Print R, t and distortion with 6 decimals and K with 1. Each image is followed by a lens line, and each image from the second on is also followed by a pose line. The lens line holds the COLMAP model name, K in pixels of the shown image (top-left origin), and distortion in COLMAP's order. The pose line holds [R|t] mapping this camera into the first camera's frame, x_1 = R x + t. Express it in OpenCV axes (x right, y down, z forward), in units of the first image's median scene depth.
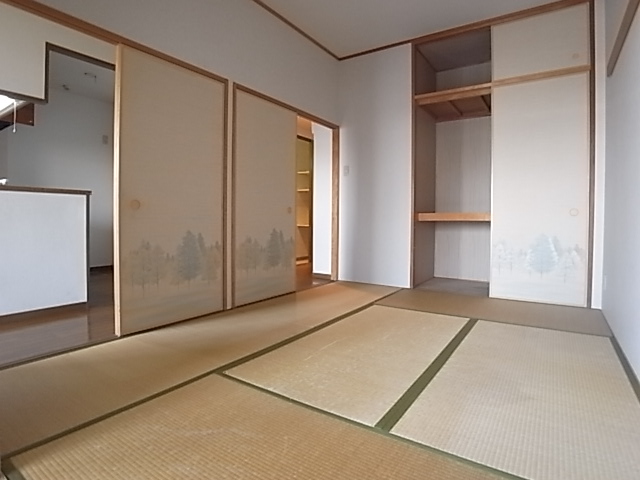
lens RADIAL K [[361.0, 0, 319.0], [0, 361.0, 237.8], [0, 0, 1]] dist [-0.049828, 0.003945]
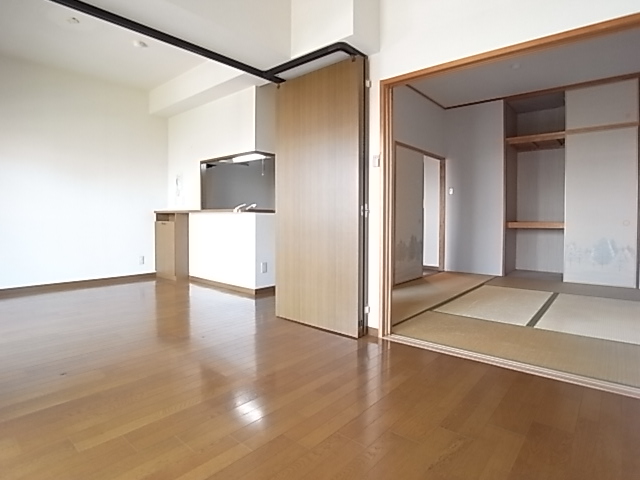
lens RADIAL K [[361.0, 0, 319.4], [0, 361.0, 237.3], [0, 0, 1]] dist [-0.049828, 0.003945]
pose [[0.993204, -0.000068, -0.116385, -0.316671], [0.000003, 1.000000, -0.000563, -0.010369], [0.116385, 0.000559, 0.993204, -0.496691]]
